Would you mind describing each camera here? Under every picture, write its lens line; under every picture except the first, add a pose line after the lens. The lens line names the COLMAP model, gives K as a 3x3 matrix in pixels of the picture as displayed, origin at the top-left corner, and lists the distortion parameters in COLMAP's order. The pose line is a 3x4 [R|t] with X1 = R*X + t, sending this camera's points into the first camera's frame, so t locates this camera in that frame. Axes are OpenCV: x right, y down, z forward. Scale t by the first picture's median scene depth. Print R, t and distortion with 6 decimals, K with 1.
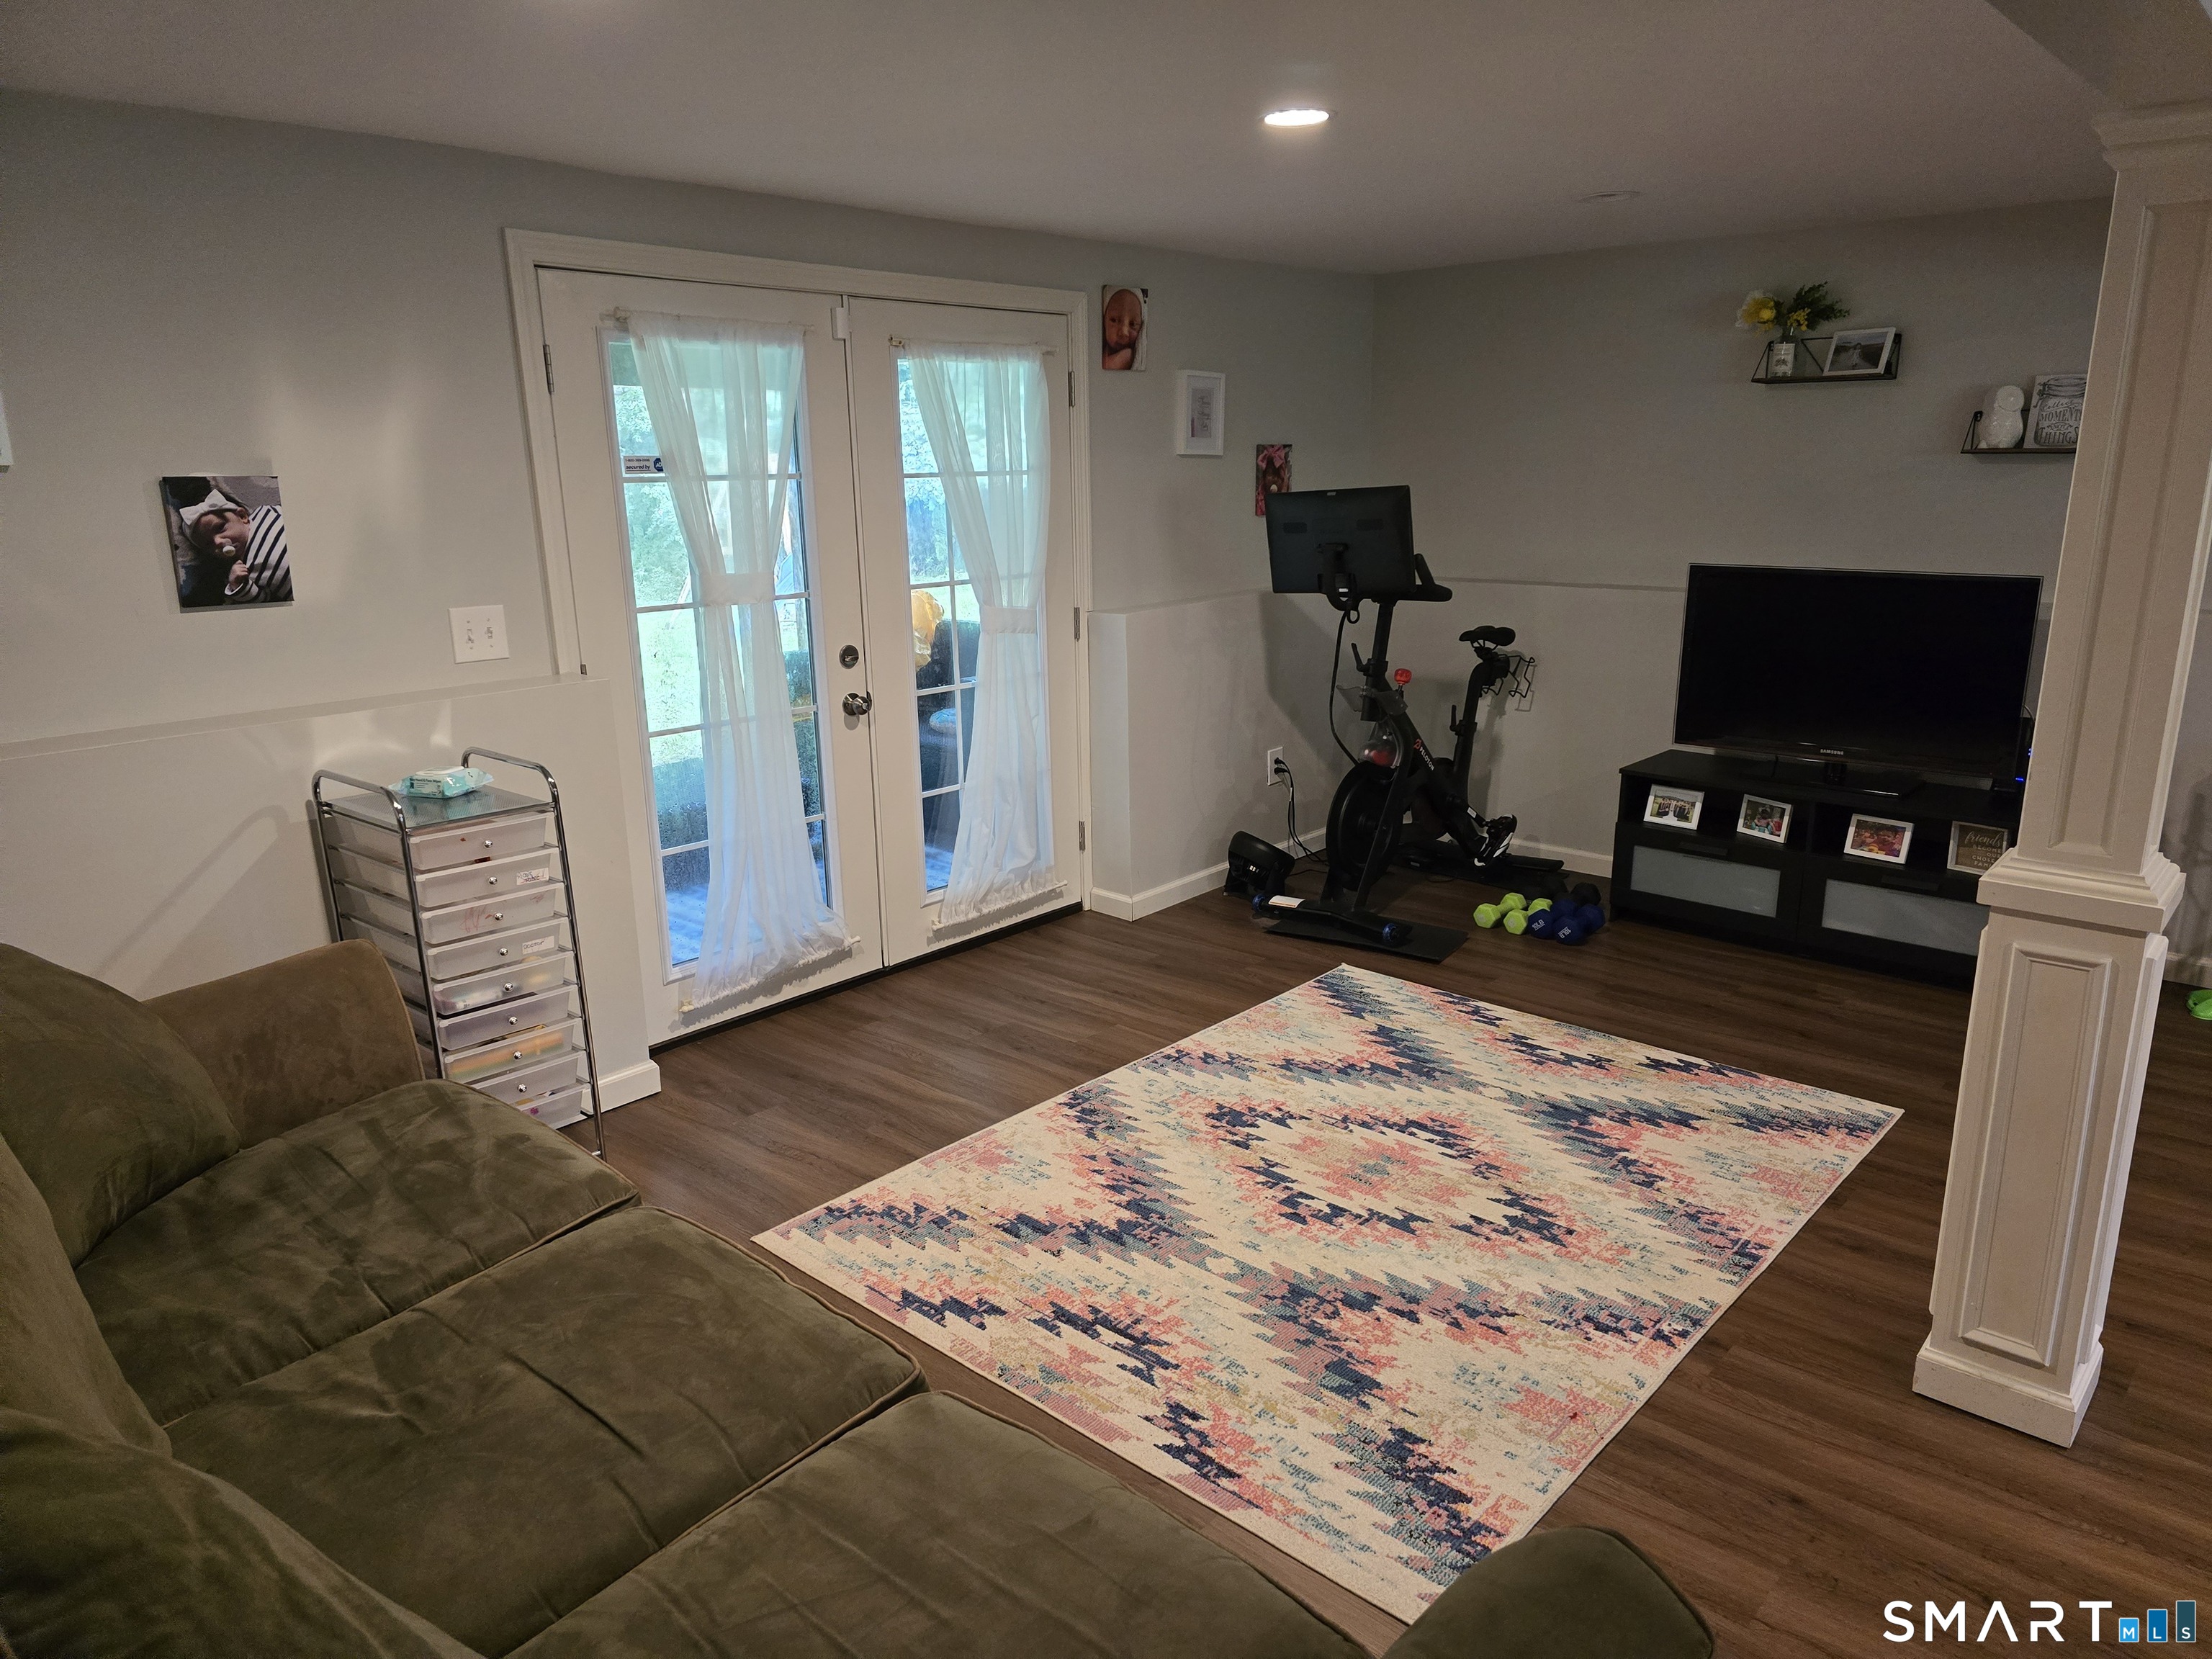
lens RADIAL K [[1492.0, 0, 1100.2], [0, 1492.0, 835.0], [0, 0, 1]] dist [0.058379, -0.052558]
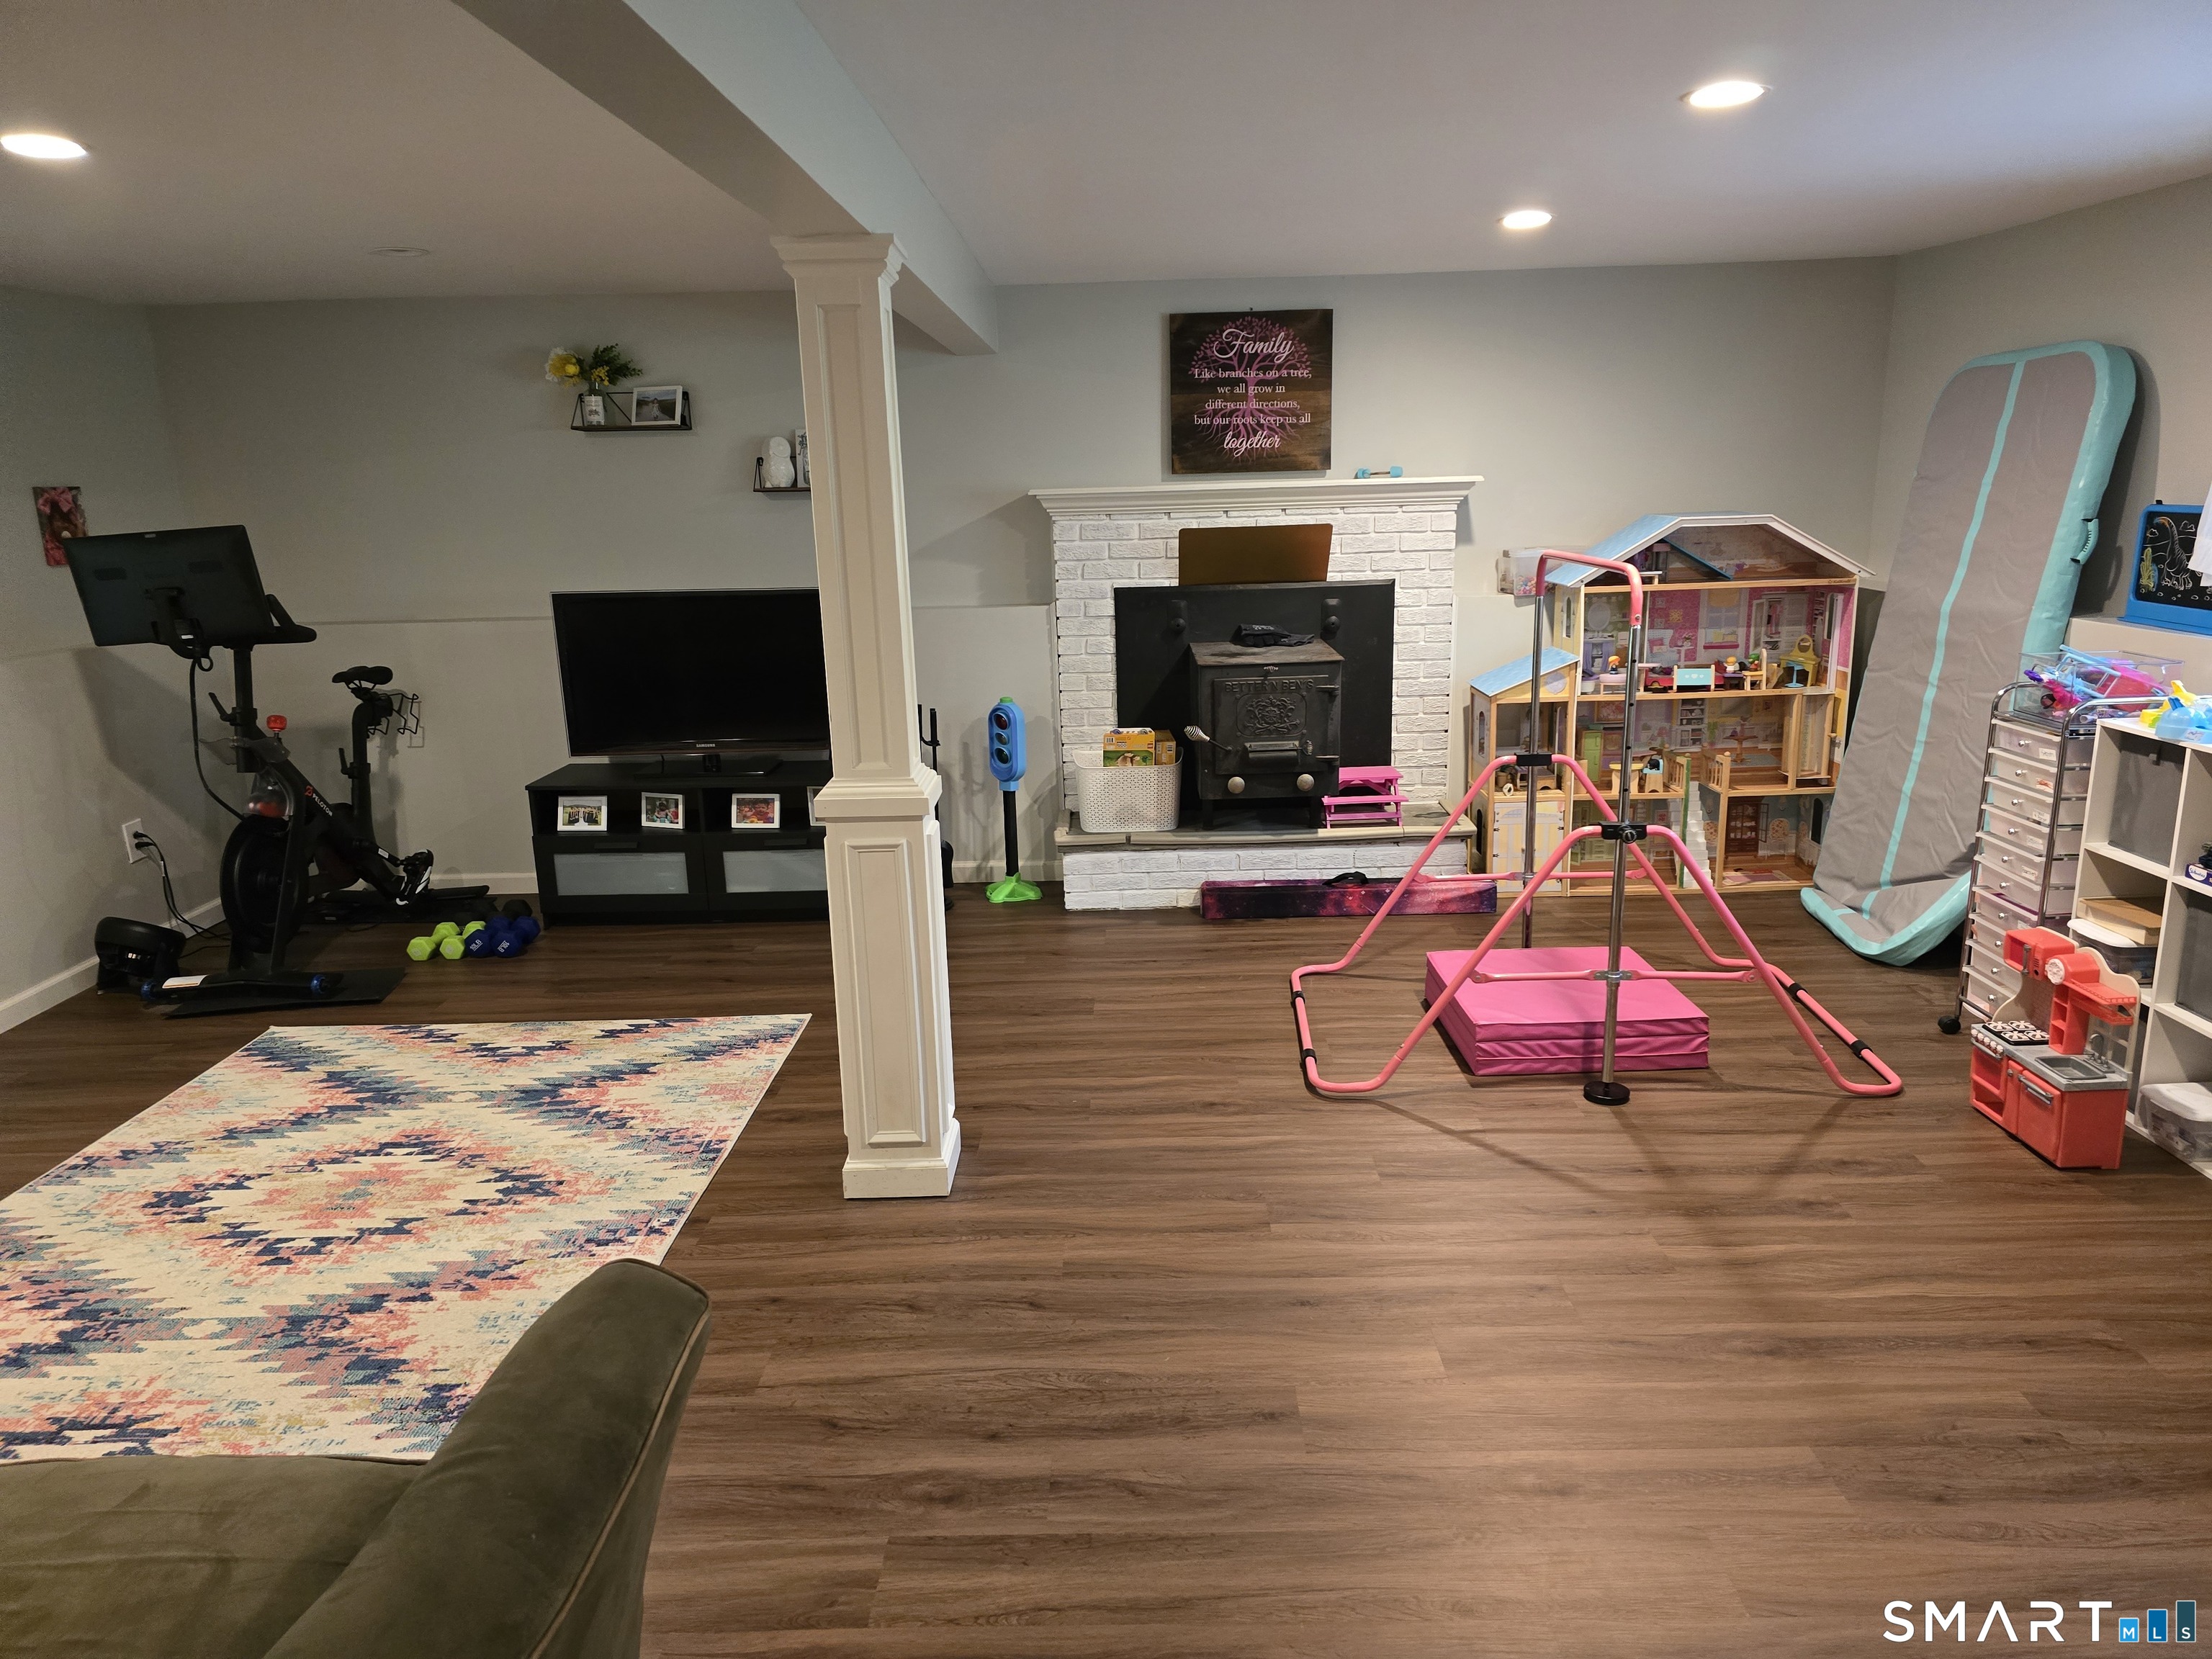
lens RADIAL K [[1492.0, 0, 1148.1], [0, 1492.0, 835.8], [0, 0, 1]] dist [0.058379, -0.052558]
pose [[0.737212, -0.164526, 0.655324, -0.041803], [0.185132, 0.981968, 0.038268, 0.039038], [-0.649803, 0.093109, 0.754378, -0.110631]]
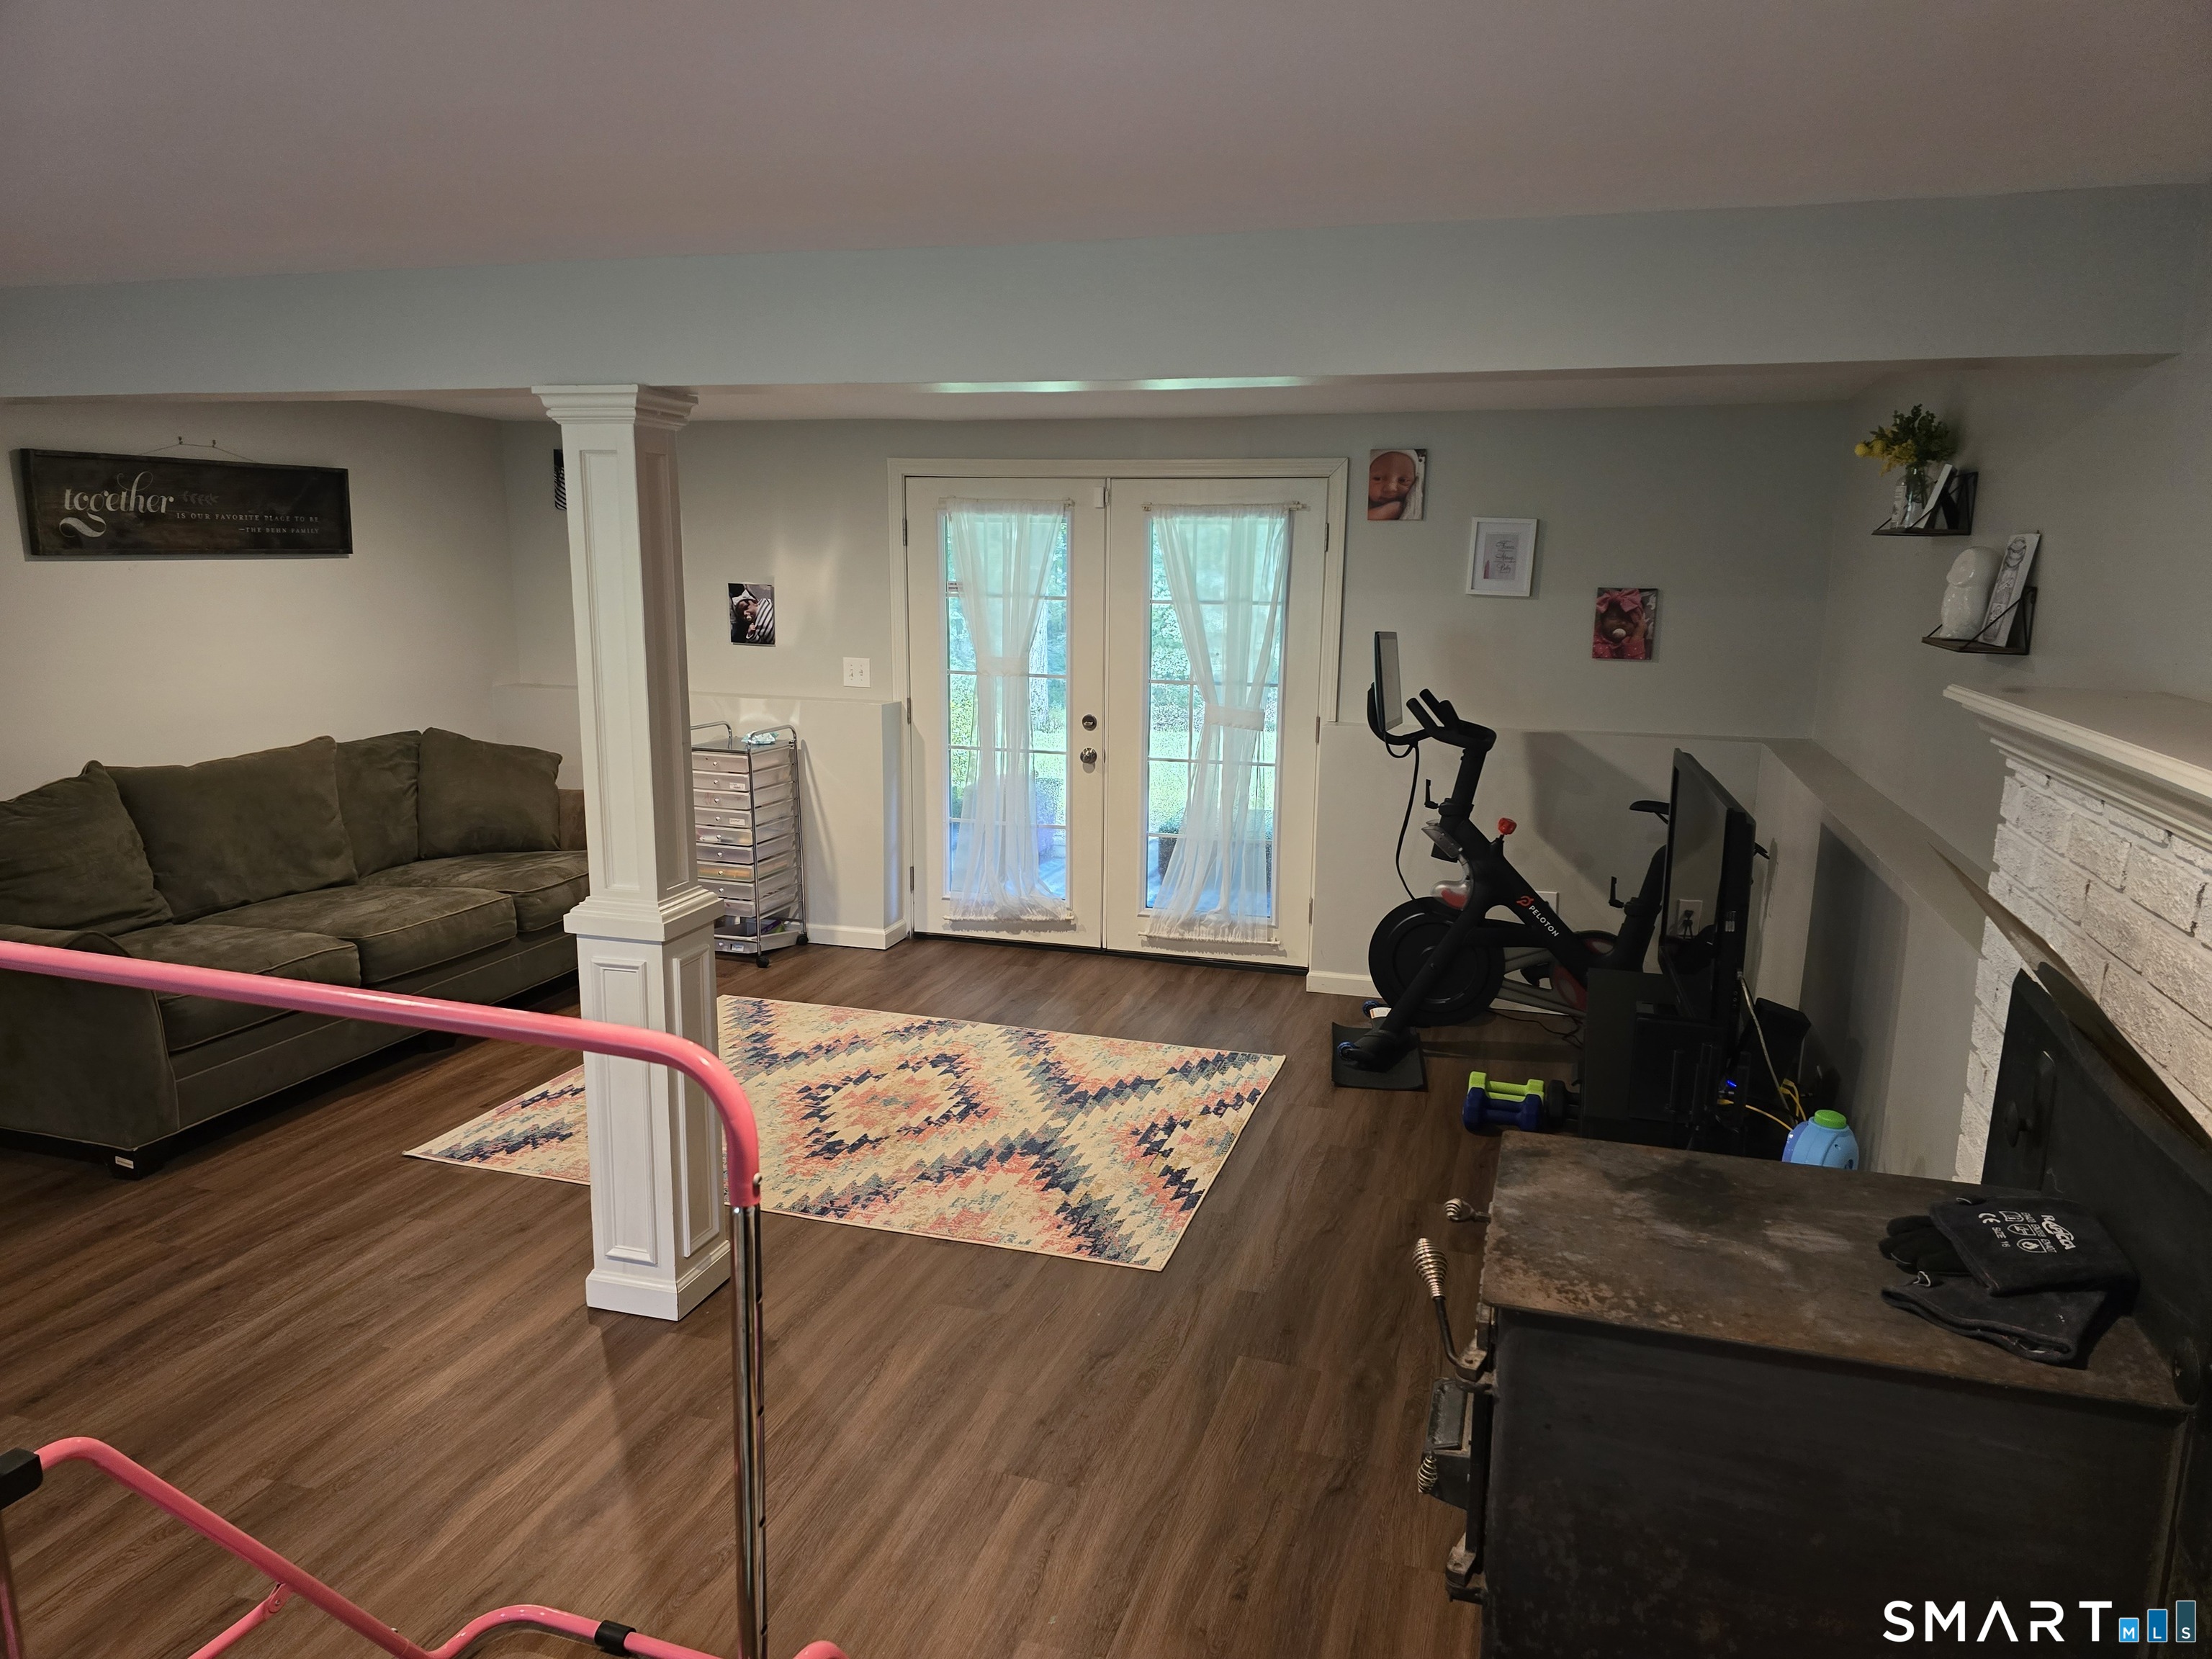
lens RADIAL K [[1492.0, 0, 1171.5], [0, 1492.0, 850.1], [0, 0, 1]] dist [0.058379, -0.052558]
pose [[0.425915, 0.191659, -0.884231, 1.239930], [-0.243503, 0.965528, 0.091990, -0.162139], [0.871380, 0.176132, 0.457902, 0.463258]]
